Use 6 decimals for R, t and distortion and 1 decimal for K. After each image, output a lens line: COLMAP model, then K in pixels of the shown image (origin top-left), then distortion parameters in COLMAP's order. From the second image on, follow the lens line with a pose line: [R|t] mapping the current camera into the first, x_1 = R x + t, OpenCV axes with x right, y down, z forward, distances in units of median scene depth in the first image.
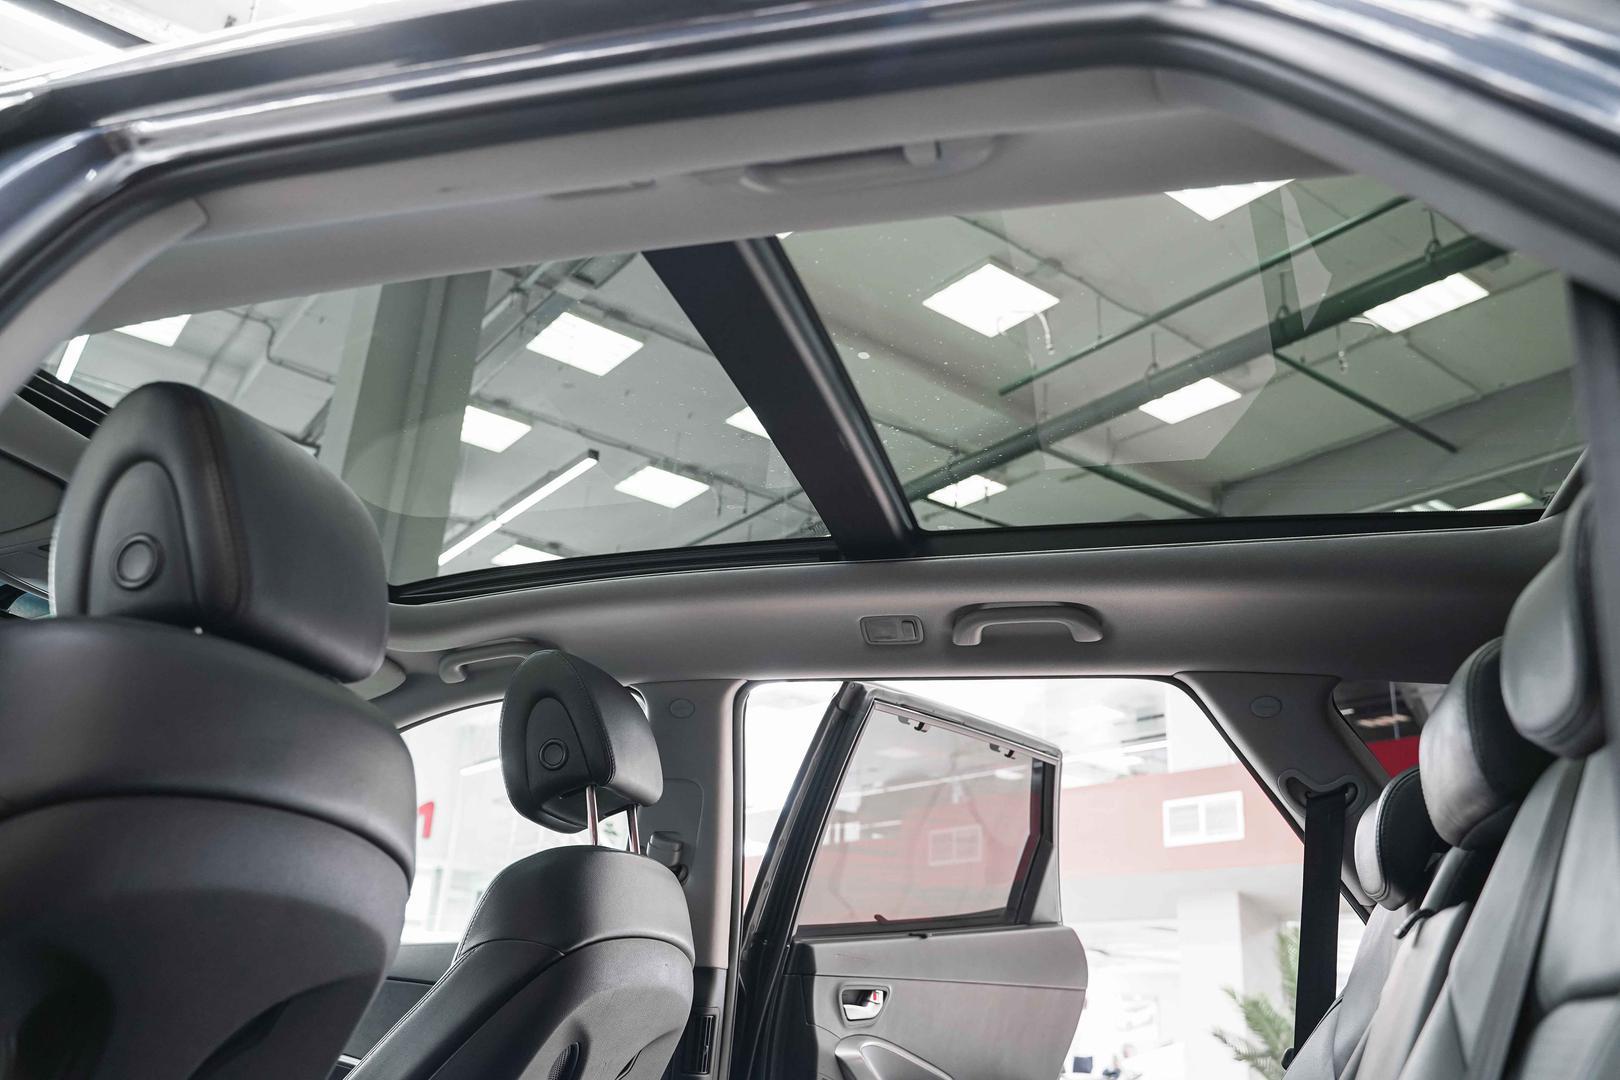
lens RADIAL K [[1273.2, 0, 810.0], [0, 1273.2, 540.0], [0, 0, 1]] dist [-0.014853, -0.002364]
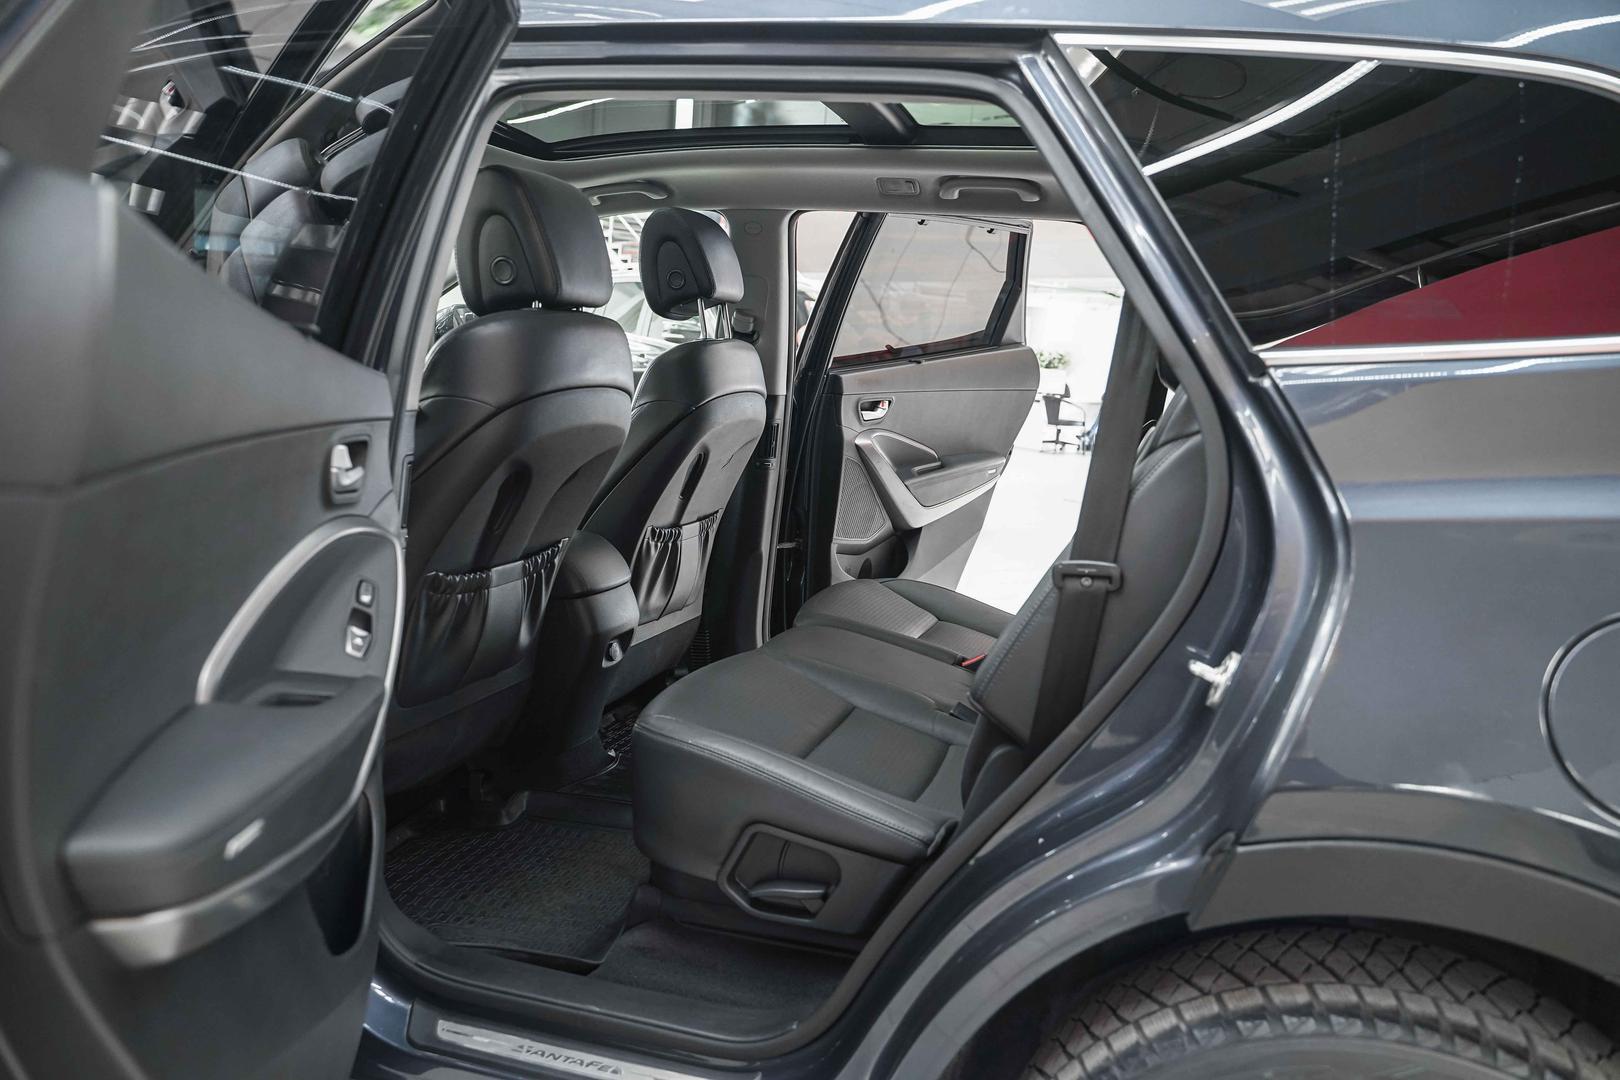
lens RADIAL K [[1273.2, 0, 810.0], [0, 1273.2, 540.0], [0, 0, 1]] dist [-0.014853, -0.002364]
pose [[0.999606, 0.015046, -0.023698, 0.003836], [-0.001275, 0.867684, 0.497115, -0.281283], [0.028042, -0.496888, 0.867361, -0.433682]]
